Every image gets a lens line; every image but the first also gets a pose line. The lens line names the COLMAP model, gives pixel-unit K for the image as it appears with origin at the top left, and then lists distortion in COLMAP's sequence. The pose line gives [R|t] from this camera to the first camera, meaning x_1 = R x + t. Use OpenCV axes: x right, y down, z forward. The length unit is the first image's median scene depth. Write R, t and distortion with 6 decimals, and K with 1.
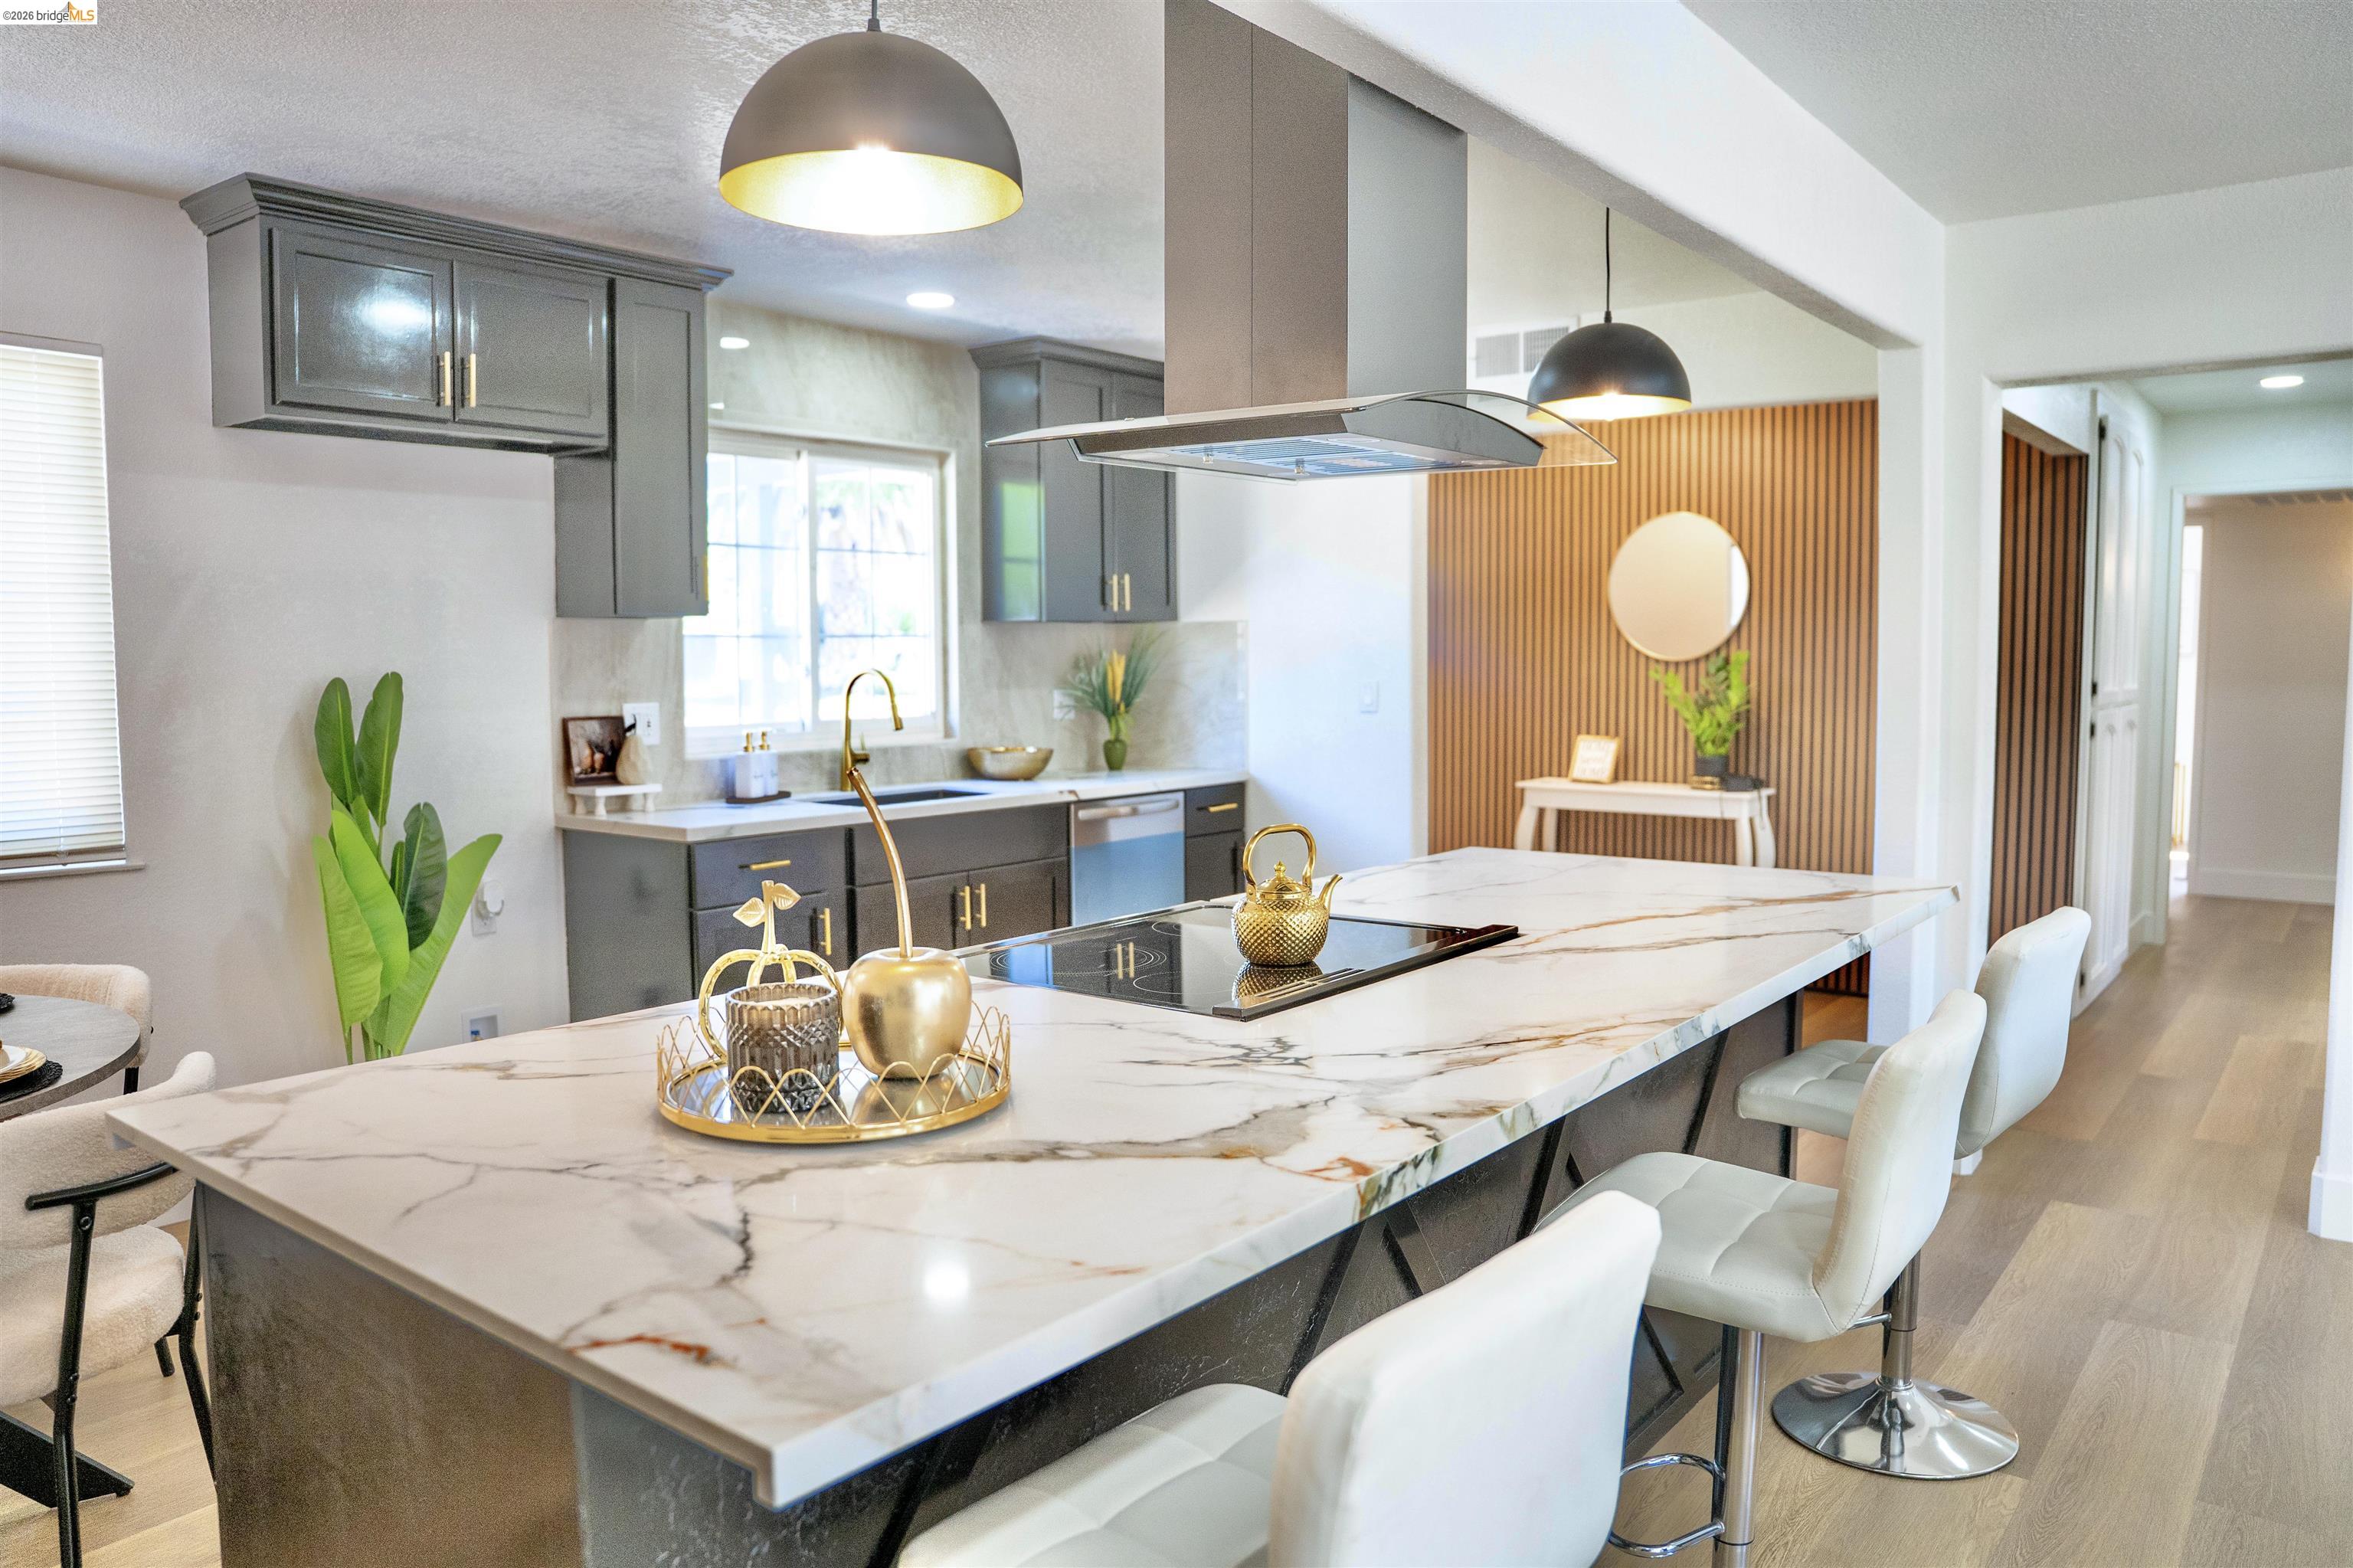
lens RADIAL K [[1621.5, 0, 1154.4], [0, 1621.5, 788.2], [0, 0, 1]] dist [-0.124380, 0.087261]
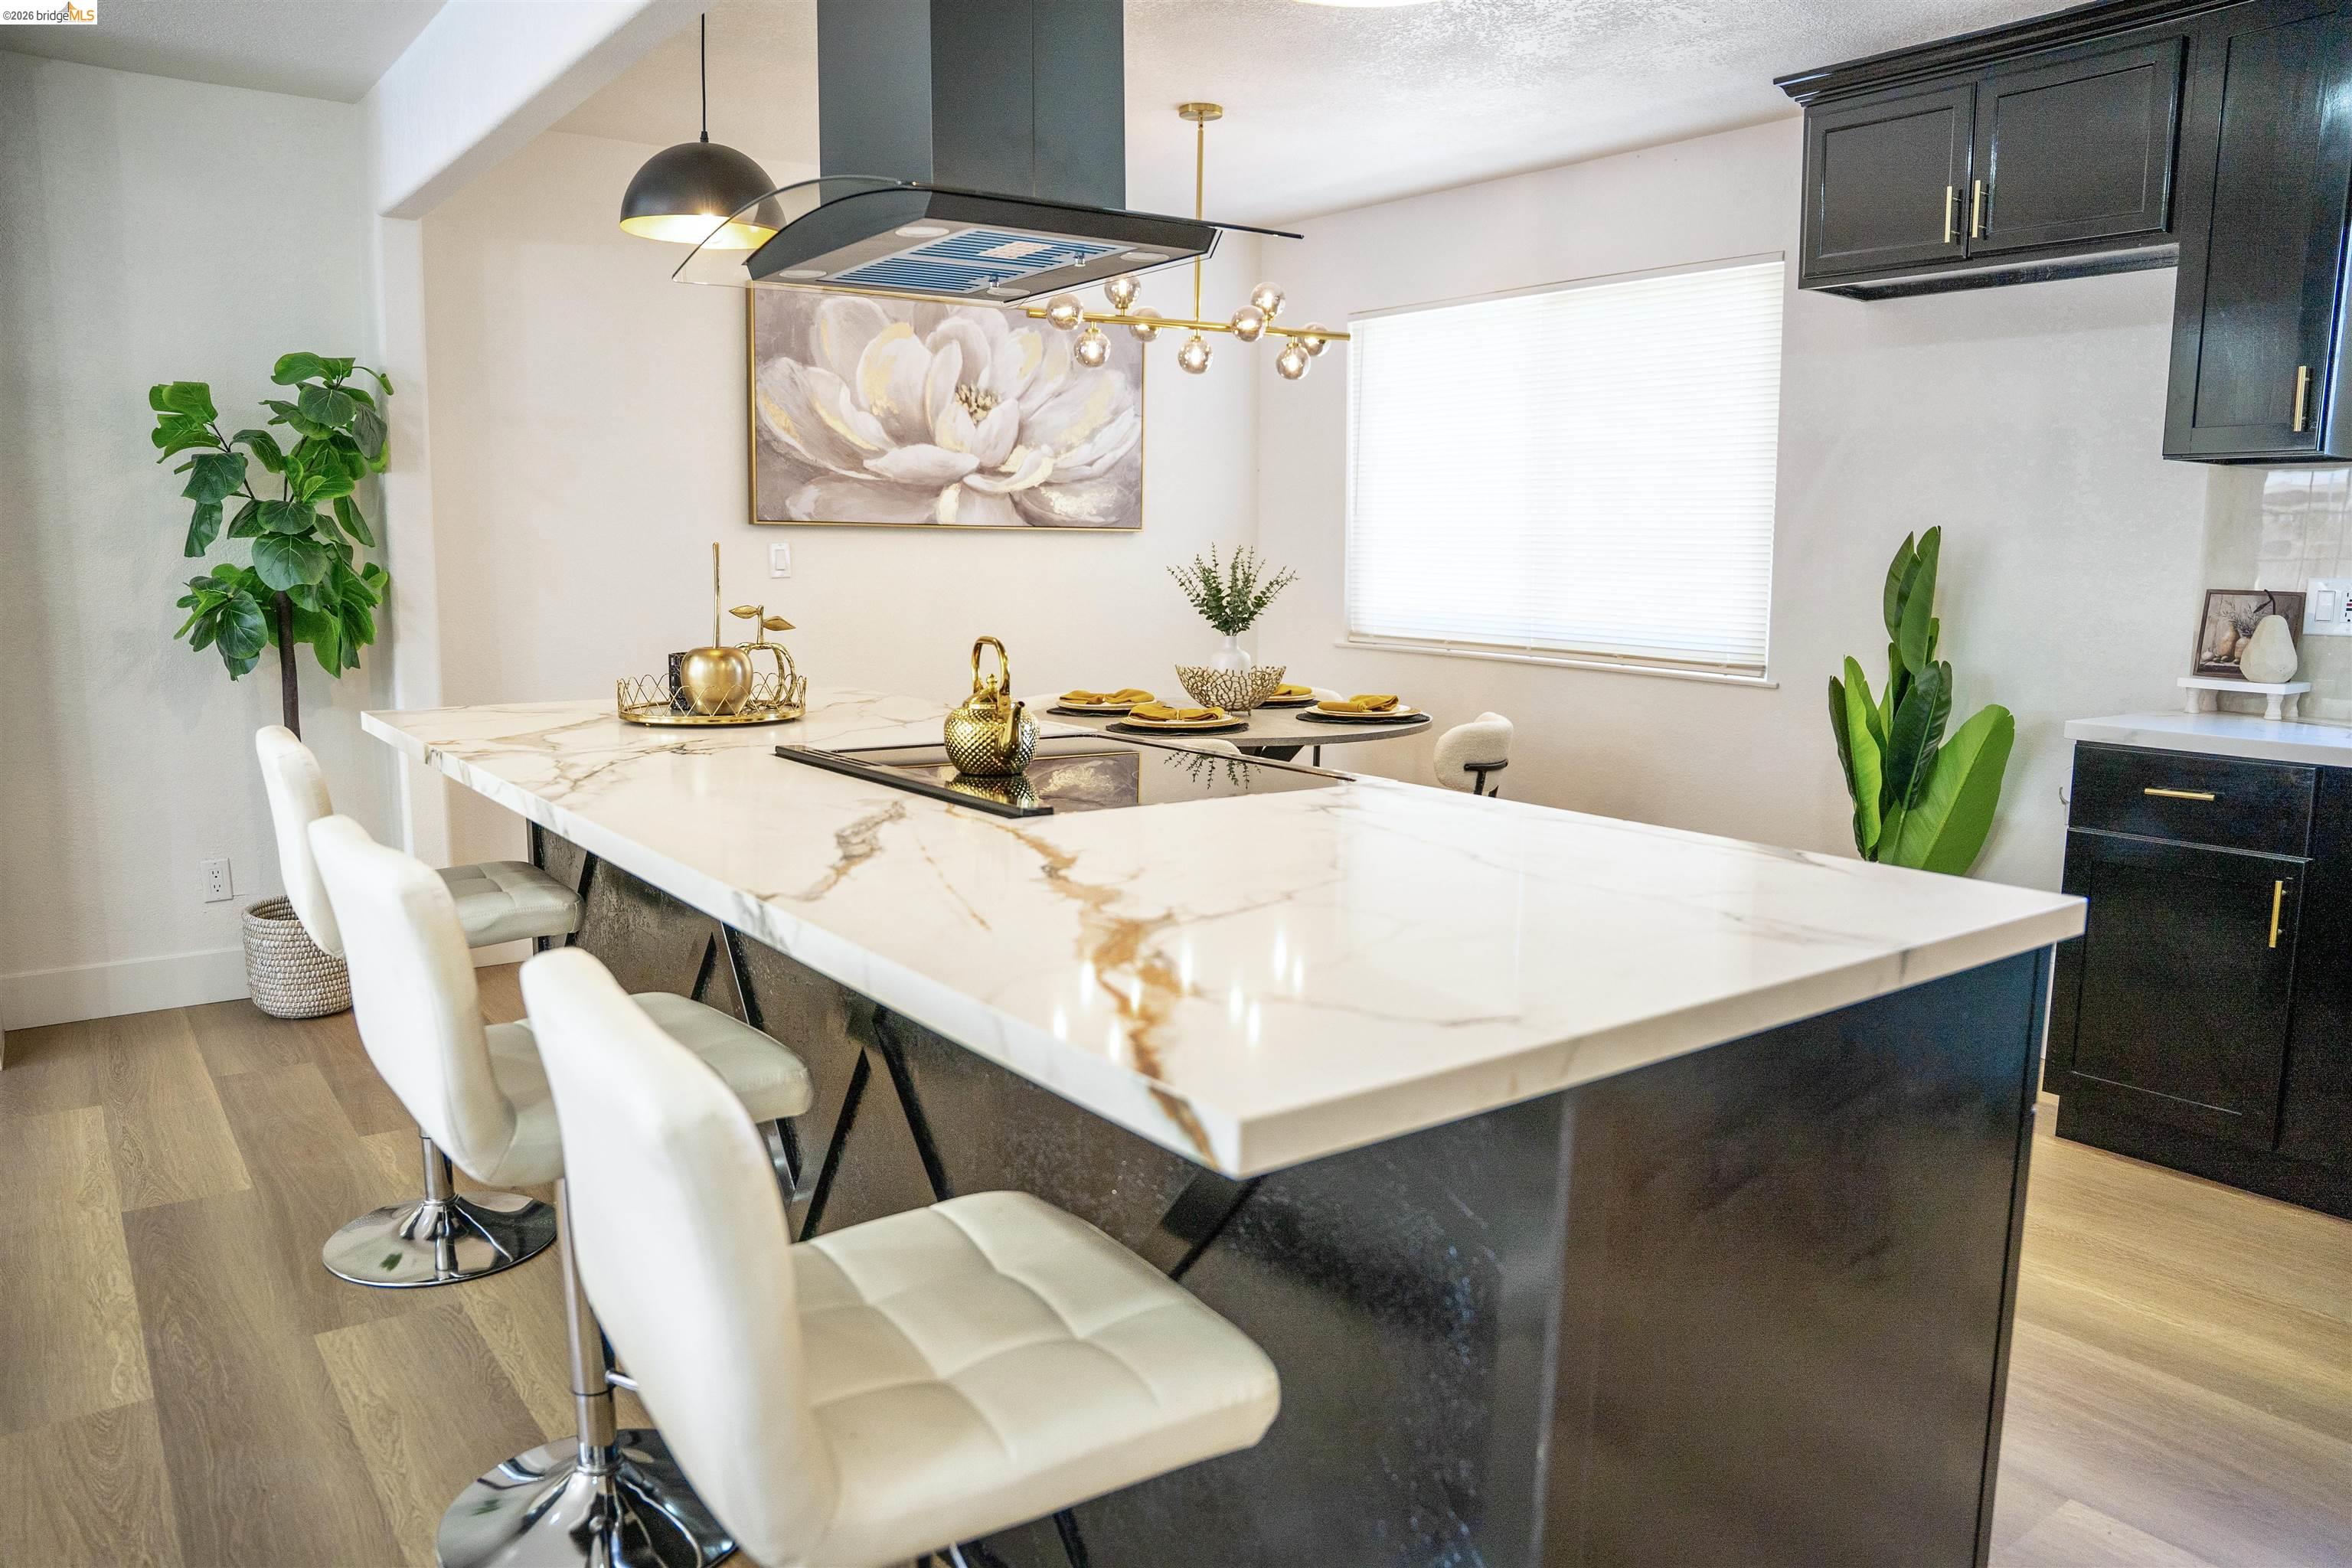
lens RADIAL K [[1620.8, 0, 1179.0], [0, 1620.8, 797.9], [0, 0, 1]] dist [-0.124380, 0.087261]
pose [[-0.280114, 0.149818, -0.948204, 0.440785], [-0.087131, 0.979702, 0.180534, -0.030279], [0.956004, 0.133188, -0.261374, 0.584815]]
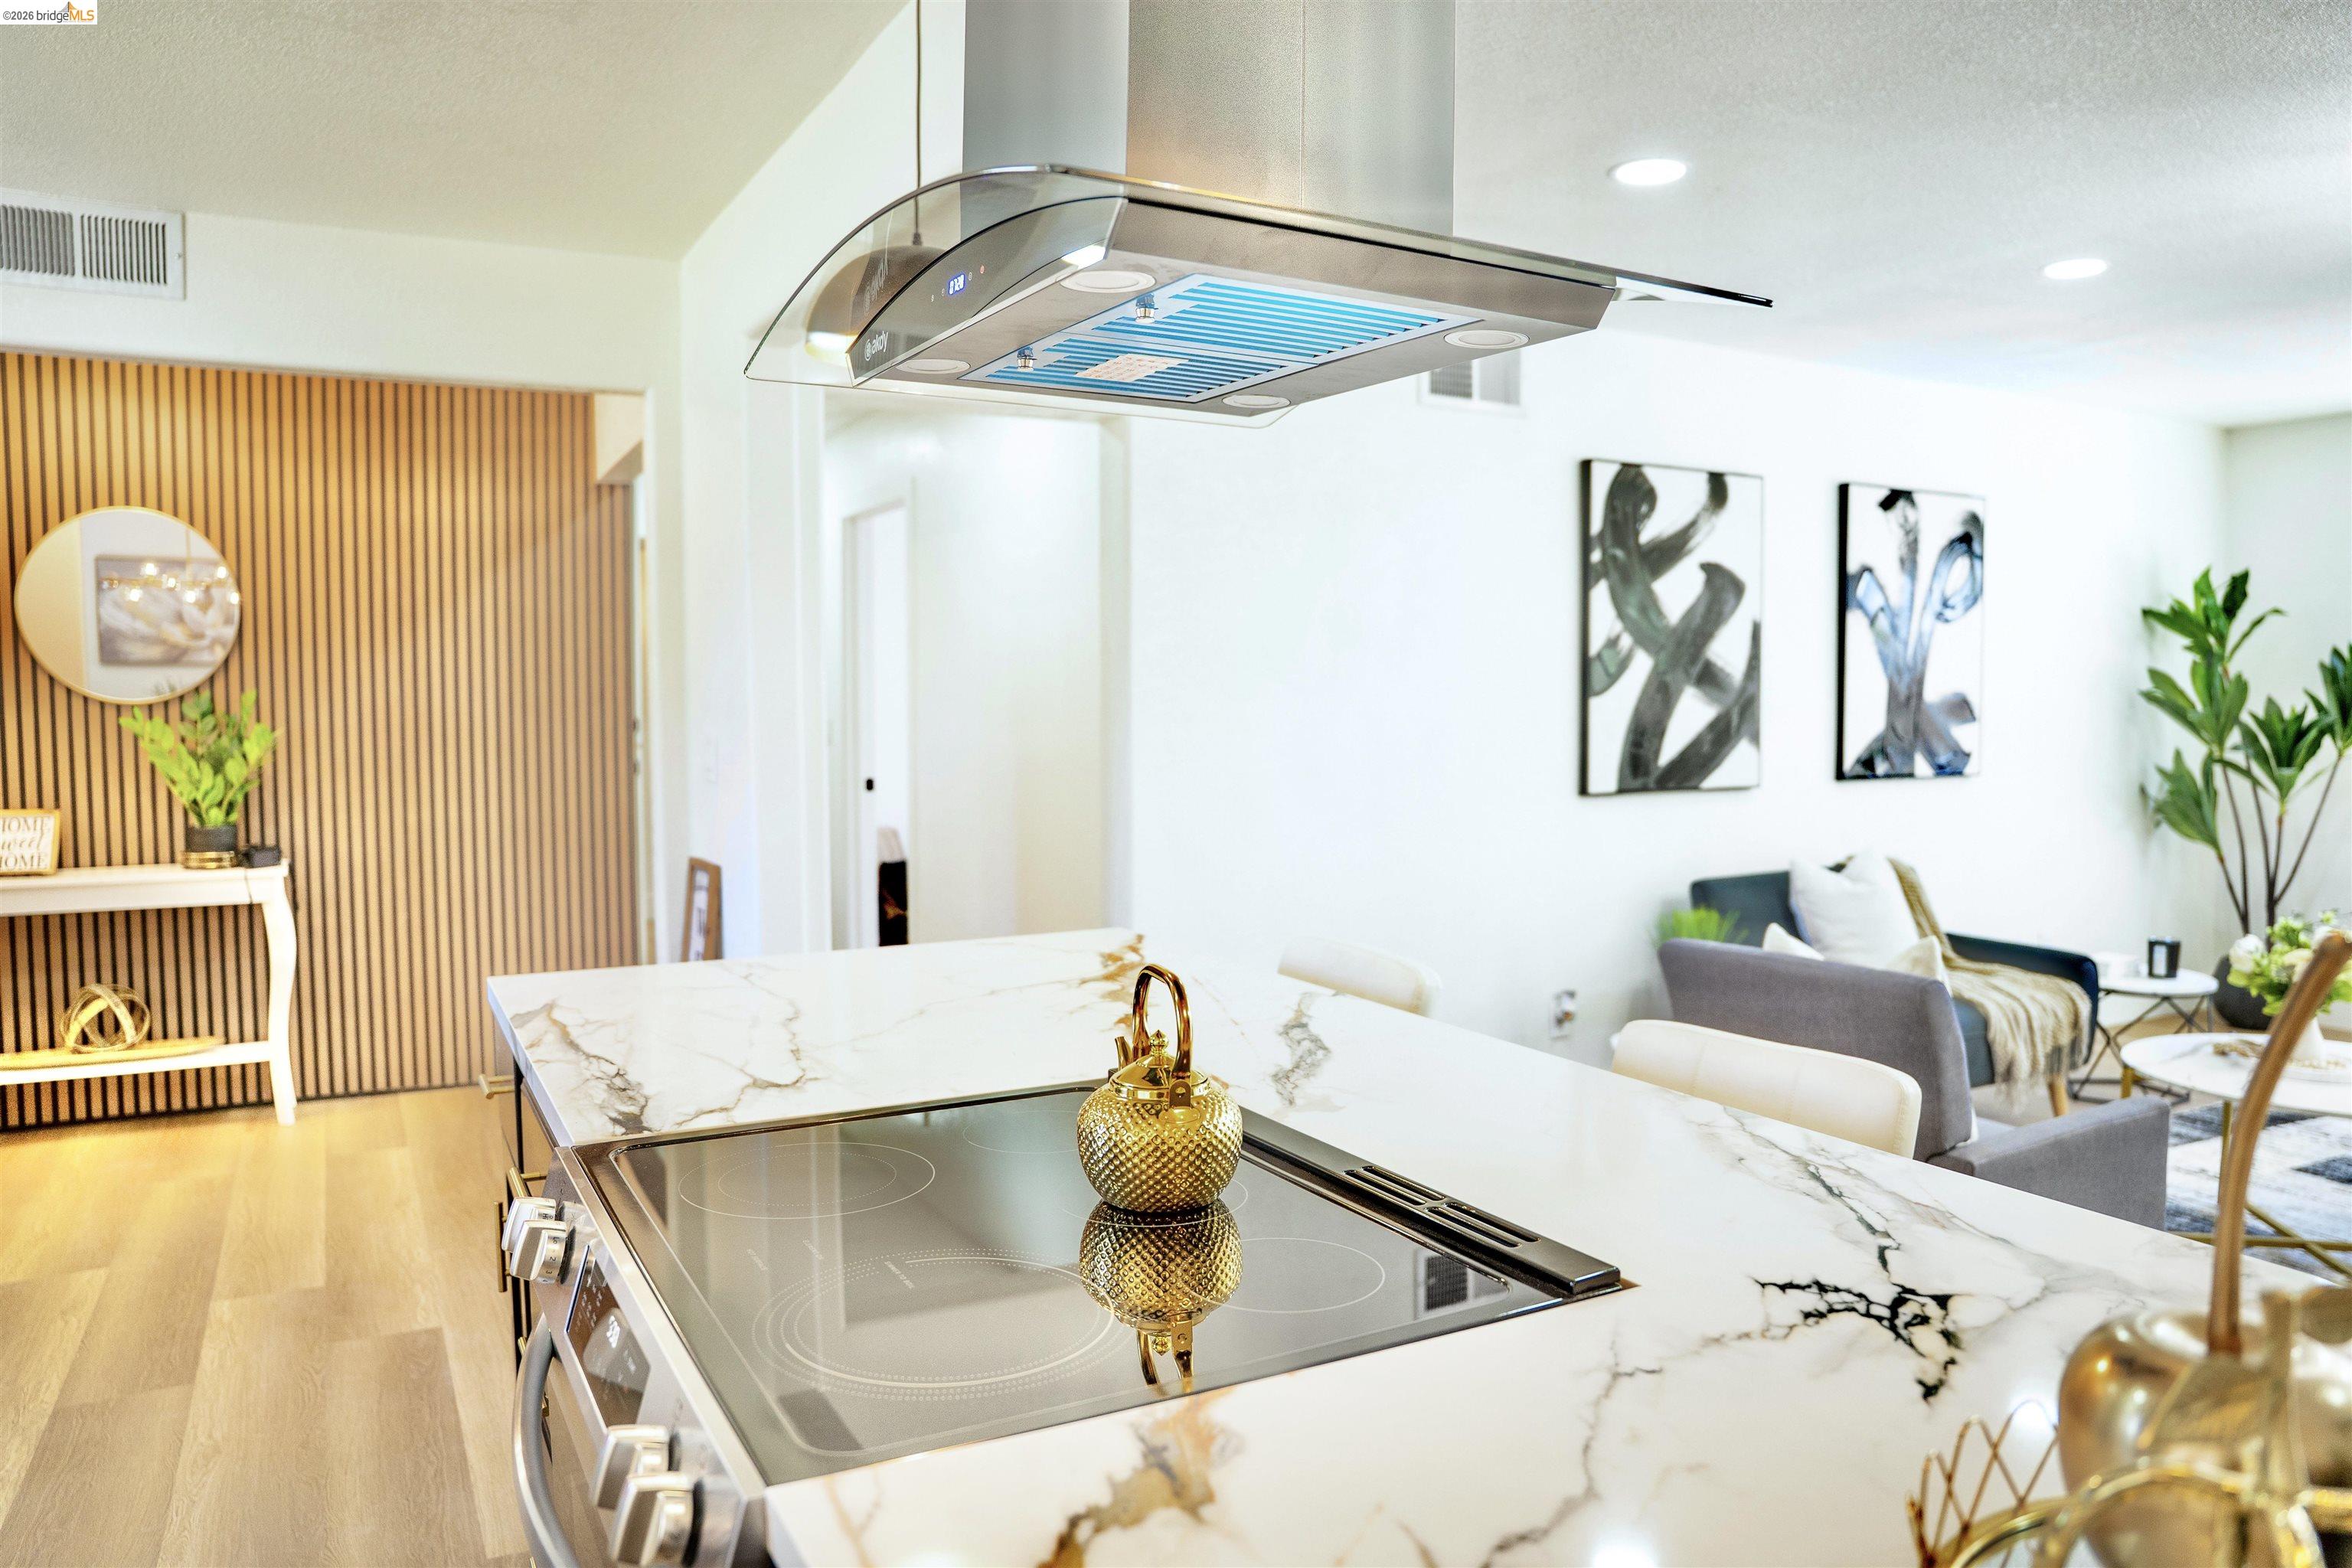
lens RADIAL K [[1620.8, 0, 1163.4], [0, 1620.8, 787.7], [0, 0, 1]] dist [-0.124380, 0.087261]
pose [[0.408461, -0.047793, 0.911524, -0.183575], [0.076403, 0.996914, 0.018034, -0.019822], [-0.909573, 0.062277, 0.410852, 0.316122]]
